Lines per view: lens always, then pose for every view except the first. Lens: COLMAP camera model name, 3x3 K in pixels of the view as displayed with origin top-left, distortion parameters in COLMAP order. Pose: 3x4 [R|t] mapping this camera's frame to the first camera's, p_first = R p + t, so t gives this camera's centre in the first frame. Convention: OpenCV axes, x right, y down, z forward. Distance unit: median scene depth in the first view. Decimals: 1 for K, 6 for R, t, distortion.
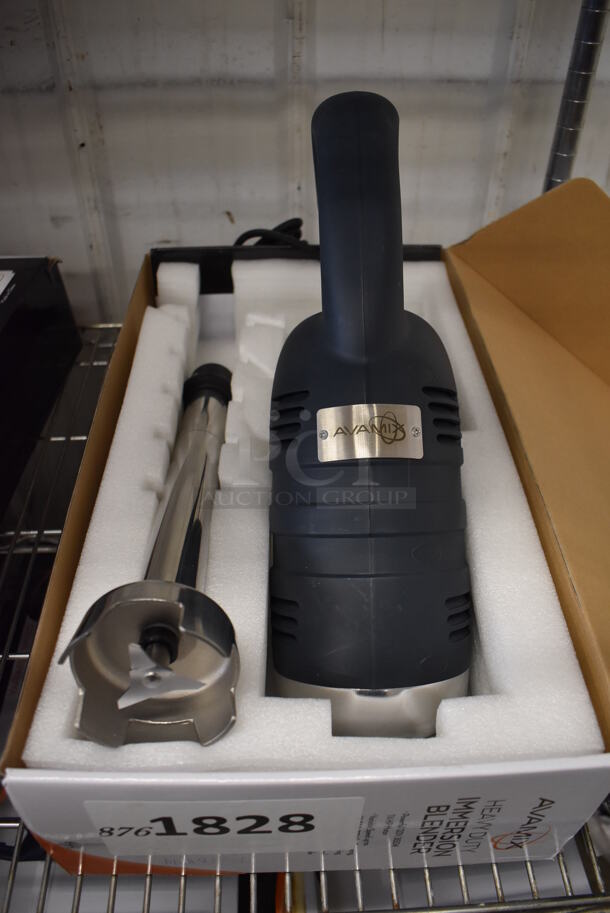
lens RADIAL K [[721.1, 0, 305.0], [0, 721.1, 456.5], [0, 0, 1]] dist [-0.110432, 0.014371]
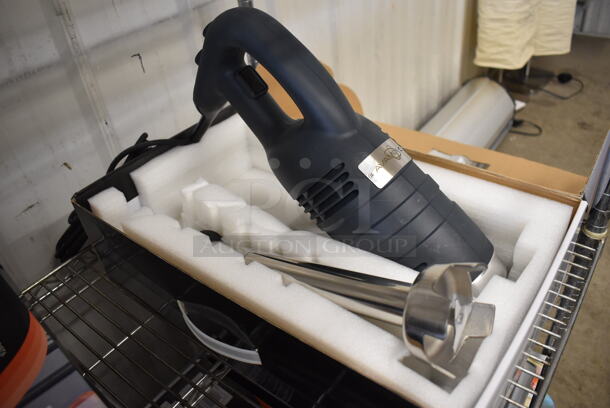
lens RADIAL K [[481.8, 0, 305.0], [0, 481.8, 204.0], [0, 0, 1]] dist [-0.110432, 0.014371]
pose [[0.641293, -0.508836, 0.574307, -0.589621], [0.595632, 0.801971, 0.045442, -0.089793], [-0.483700, 0.312934, 0.817378, 0.147921]]
